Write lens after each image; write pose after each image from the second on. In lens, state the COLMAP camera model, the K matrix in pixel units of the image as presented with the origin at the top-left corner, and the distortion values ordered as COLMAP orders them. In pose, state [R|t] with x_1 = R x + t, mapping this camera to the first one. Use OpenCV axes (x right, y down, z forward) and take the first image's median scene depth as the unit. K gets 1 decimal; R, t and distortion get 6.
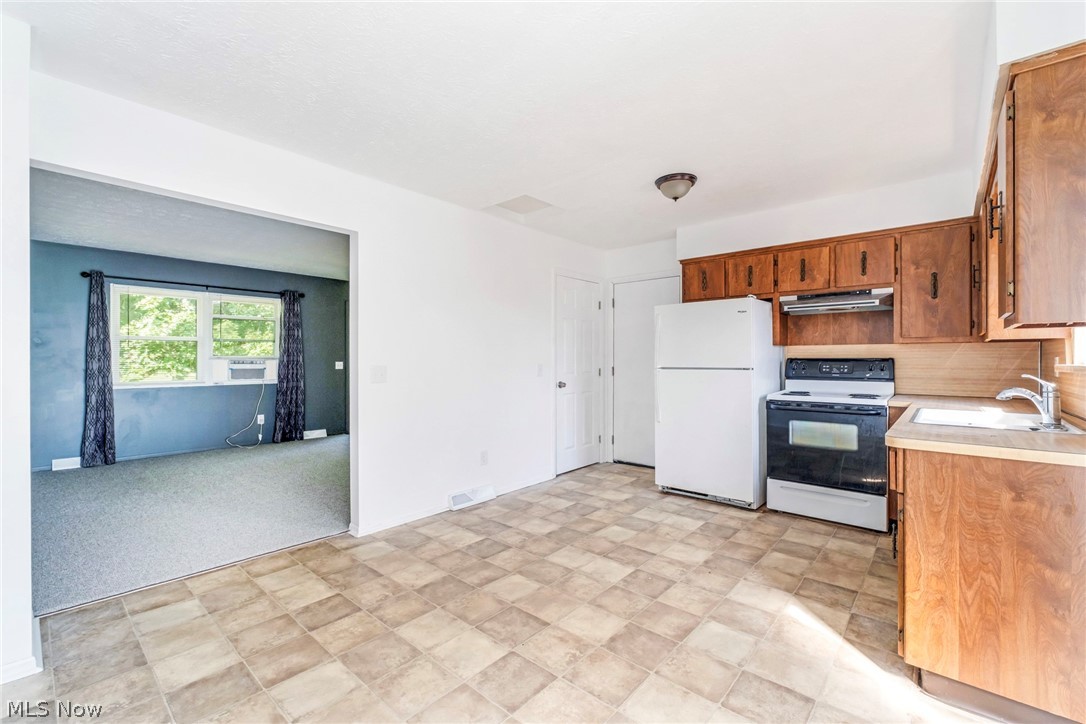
lens RADIAL K [[451.1, 0, 565.9], [0, 451.1, 360.5], [0, 0, 1]] dist [-0.009049, 0.000945]
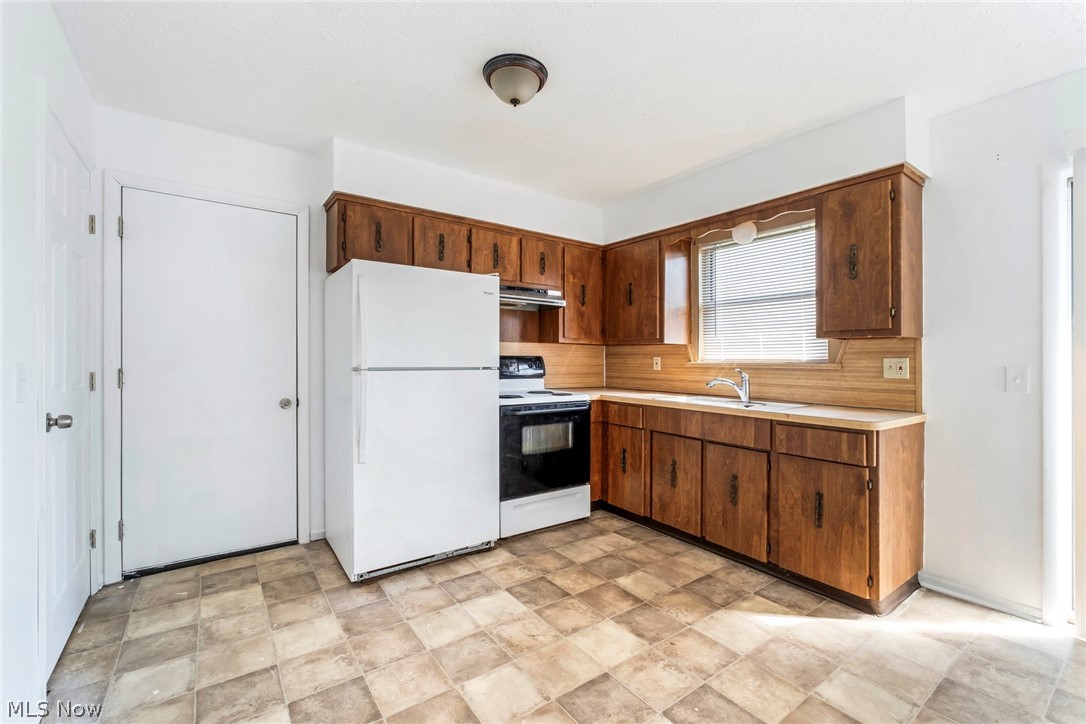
lens RADIAL K [[451.1, 0, 544.2], [0, 451.1, 356.9], [0, 0, 1]] dist [-0.009049, 0.000945]
pose [[0.273592, 0.007319, 0.961818, -0.358647], [-0.008462, 0.999951, -0.005202, 0.002718], [-0.961809, -0.006716, 0.273641, 0.791914]]
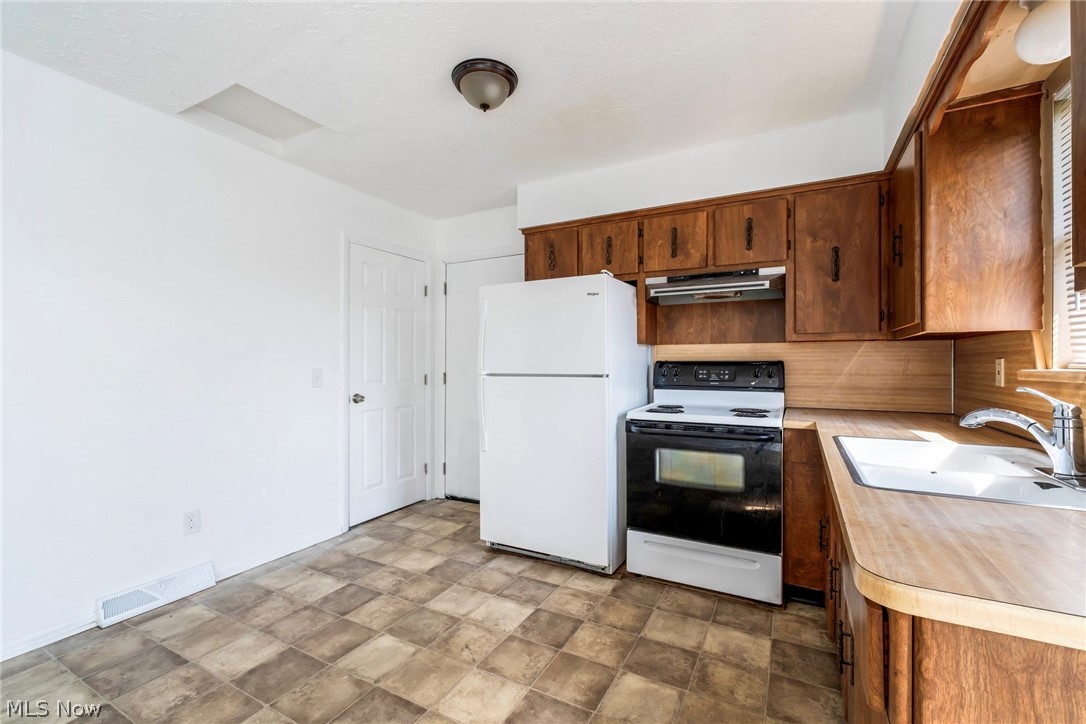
lens RADIAL K [[451.1, 0, 546.7], [0, 451.1, 366.1], [0, 0, 1]] dist [-0.009049, 0.000945]
pose [[0.980746, -0.000296, 0.195288, 0.207320], [-0.000323, 0.999995, 0.003137, 0.001308], [-0.195288, -0.003139, 0.980741, 0.368151]]
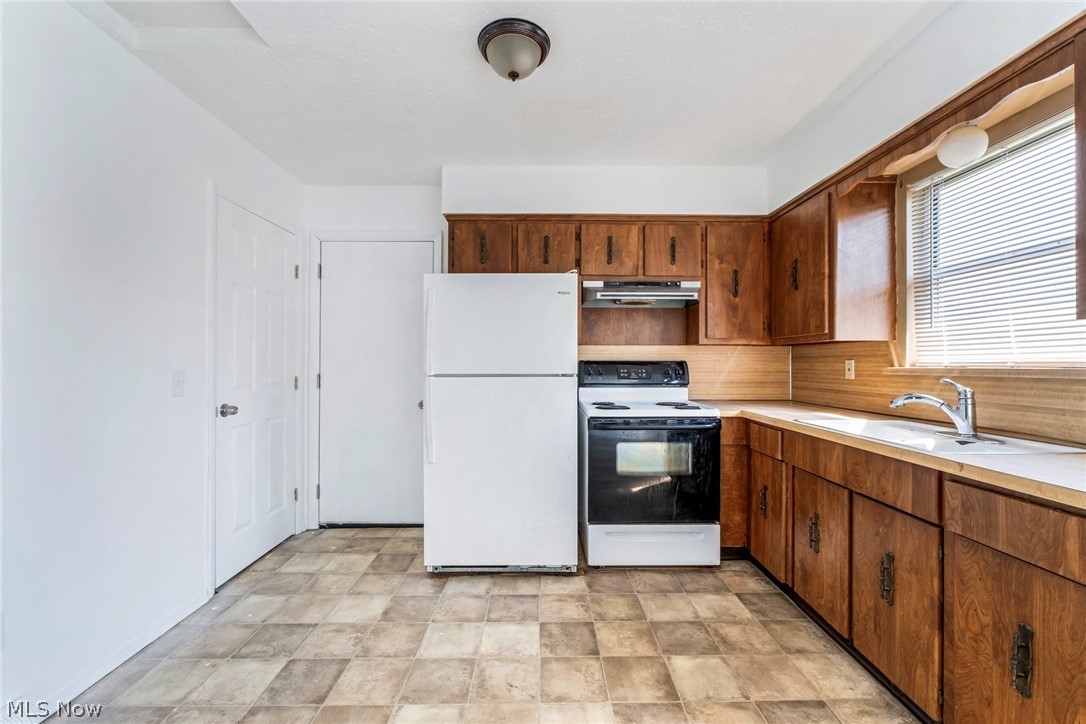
lens RADIAL K [[451.1, 0, 549.0], [0, 451.1, 363.4], [0, 0, 1]] dist [-0.009049, 0.000945]
pose [[0.771613, 0.000975, 0.636092, -0.076809], [0.000049, 0.999999, -0.001592, 0.001282], [-0.636093, 0.001259, 0.771612, 0.538535]]
